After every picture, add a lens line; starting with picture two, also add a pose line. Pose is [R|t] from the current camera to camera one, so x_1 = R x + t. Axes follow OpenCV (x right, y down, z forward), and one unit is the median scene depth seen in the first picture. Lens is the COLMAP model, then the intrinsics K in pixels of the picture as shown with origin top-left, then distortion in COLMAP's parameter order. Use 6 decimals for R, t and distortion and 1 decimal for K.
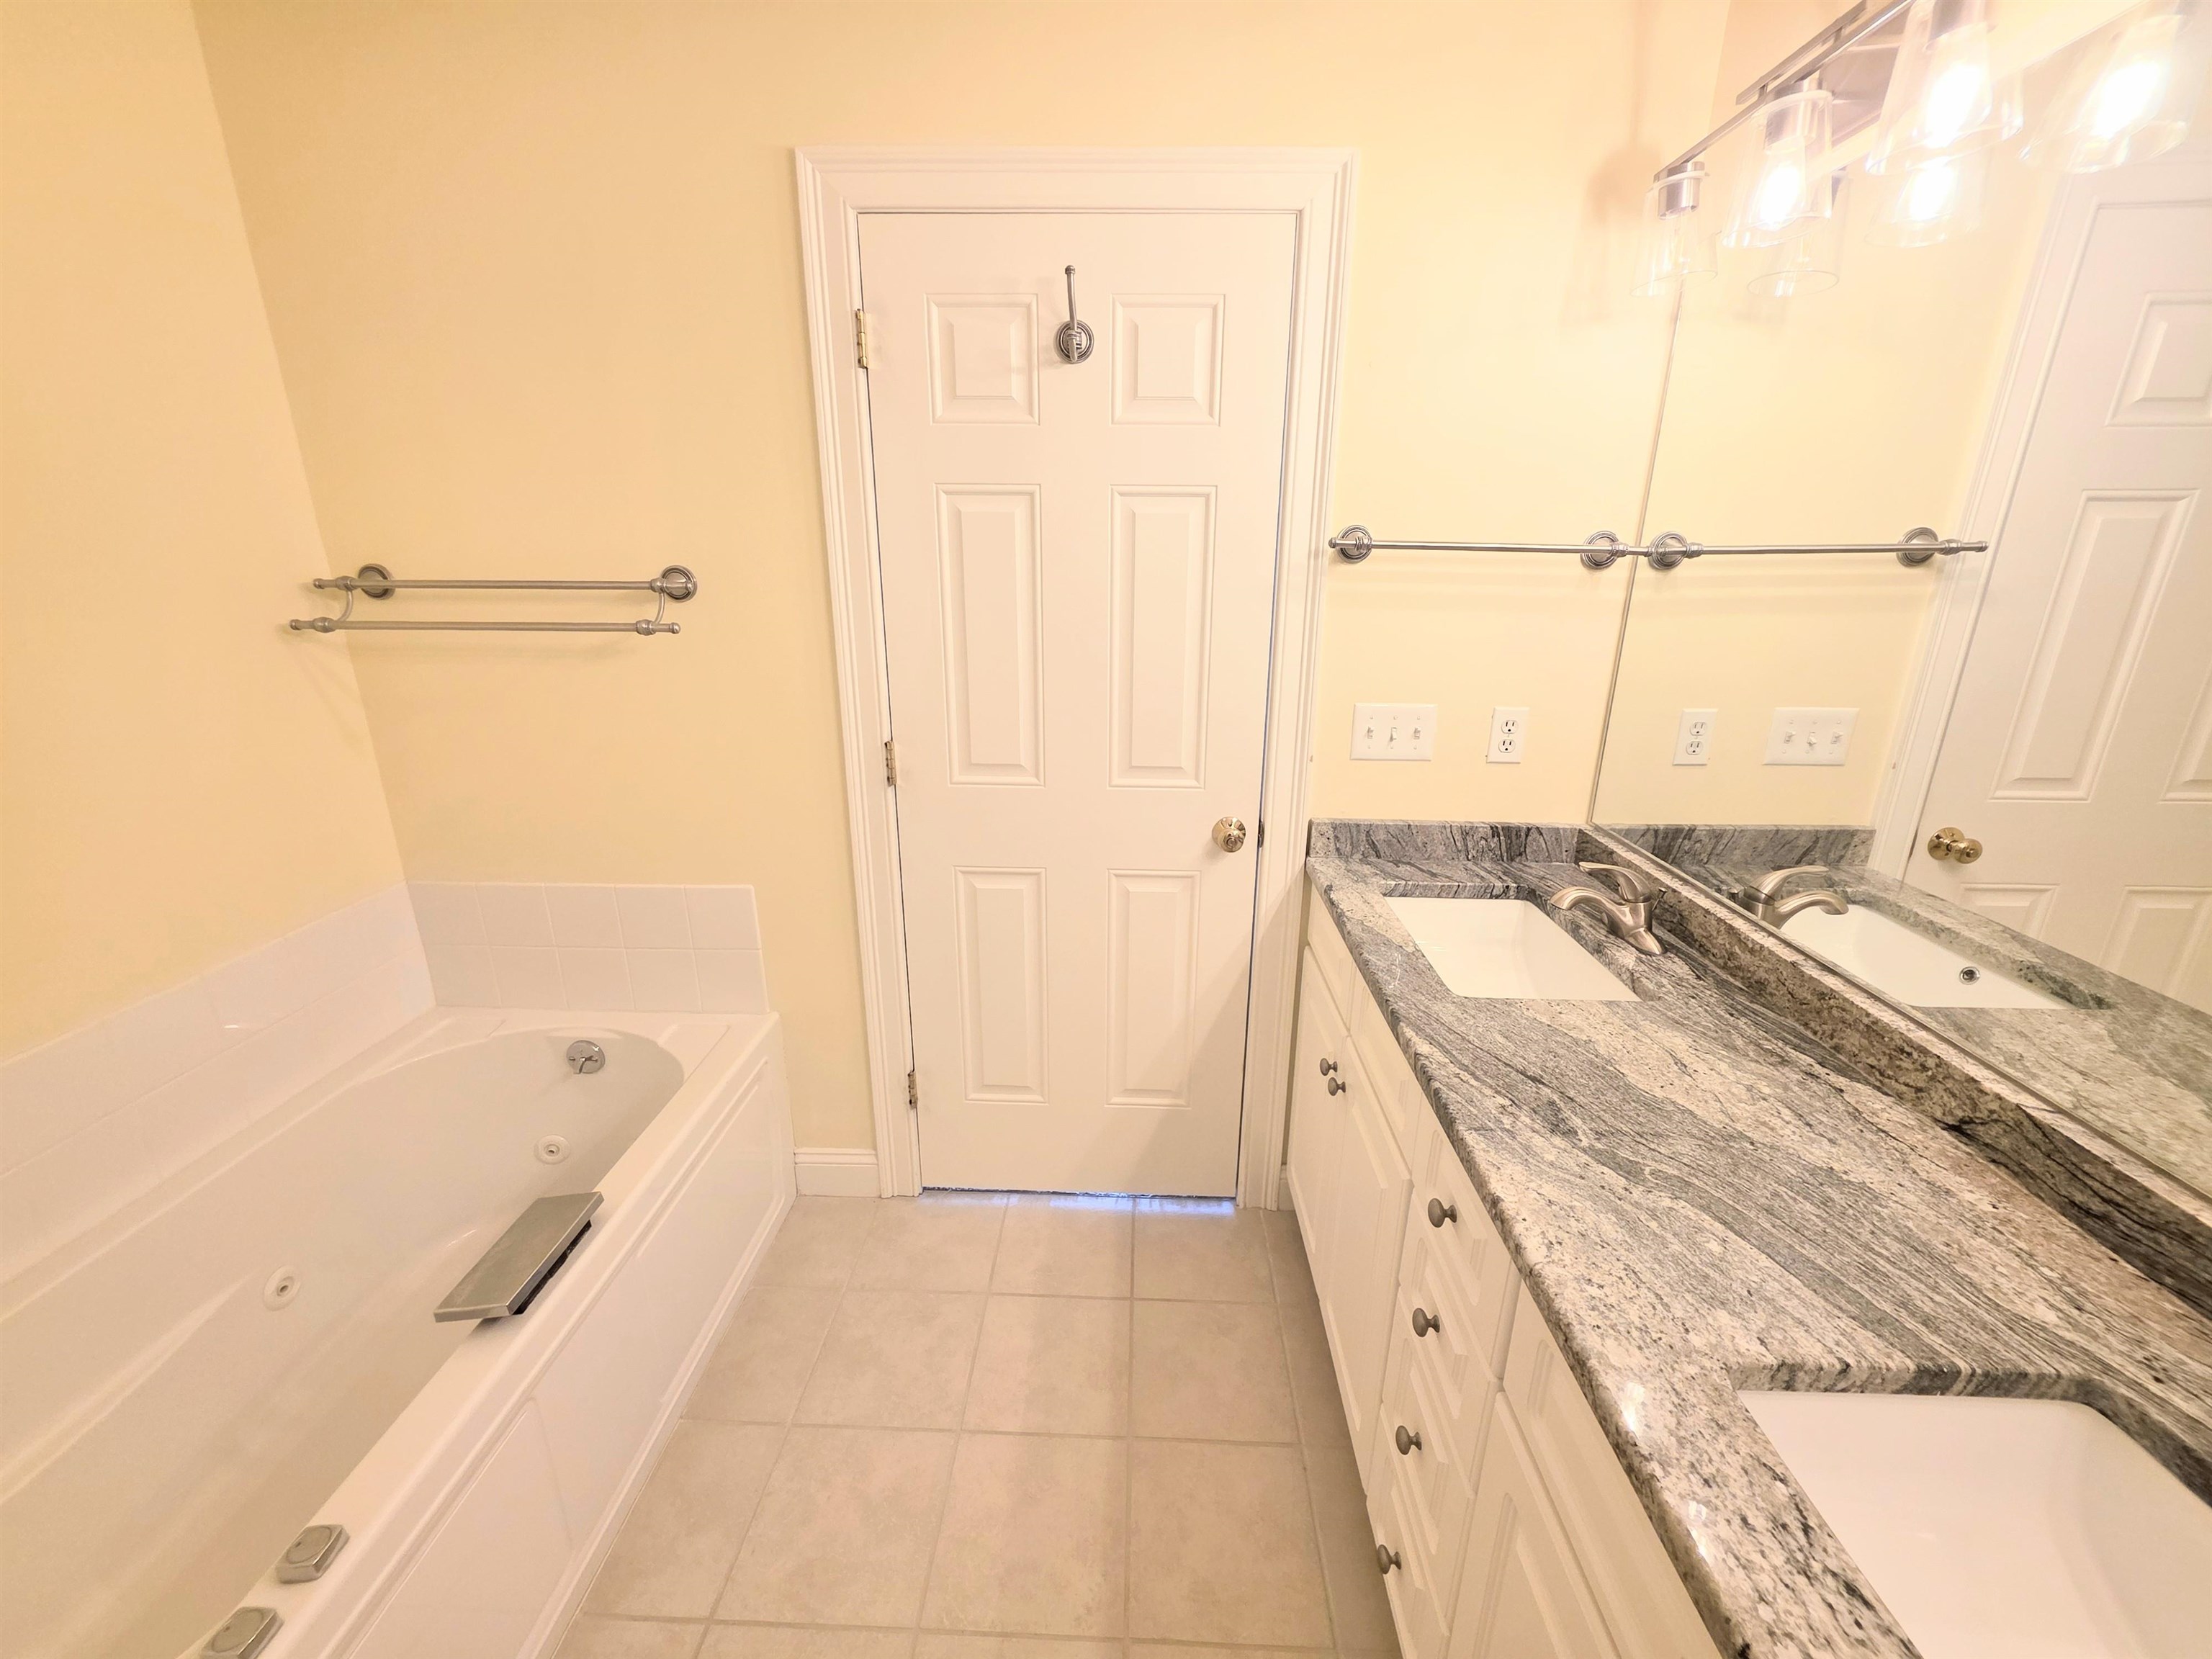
lens RADIAL K [[890.9, 0, 1114.8], [0, 890.9, 822.2], [0, 0, 1]] dist [-0.001458, 0.001515]
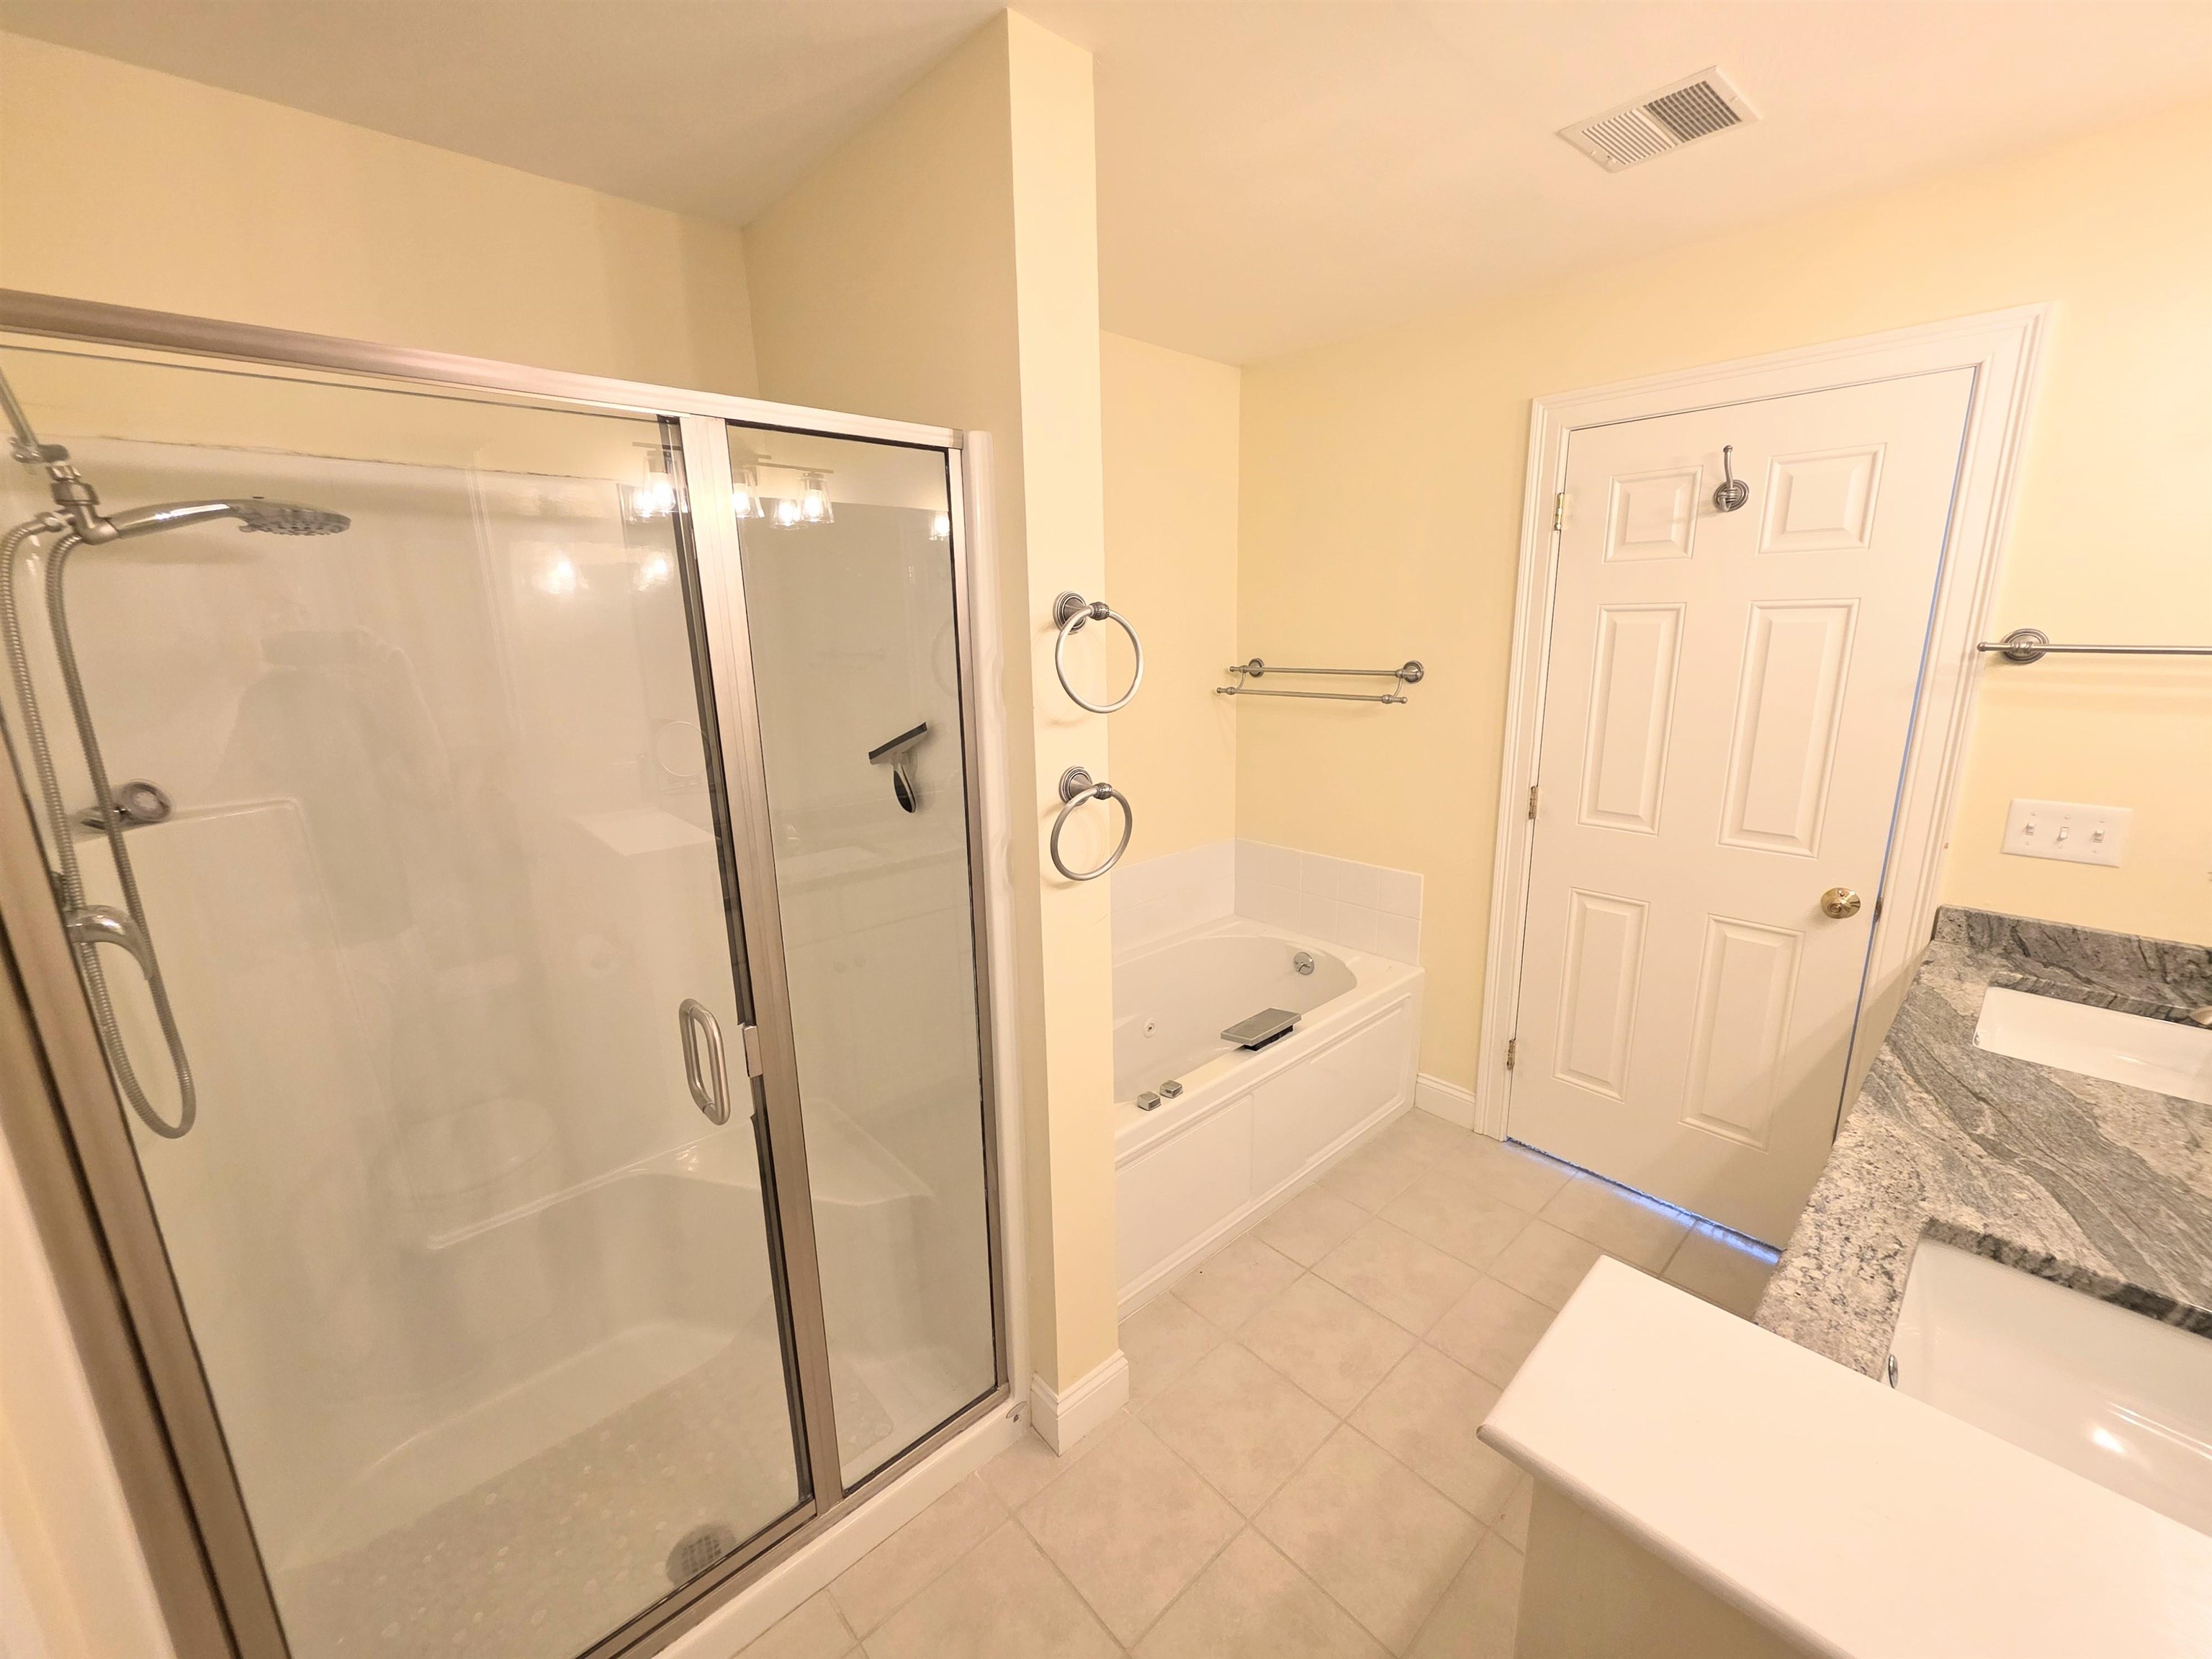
lens RADIAL K [[890.9, 0, 1112.0], [0, 890.9, 828.6], [0, 0, 1]] dist [-0.001458, 0.001515]
pose [[0.699587, 0.140798, -0.700538, 0.285214], [-0.188152, 0.982094, 0.009490, 0.090280], [0.689331, 0.125169, 0.713552, -0.463207]]
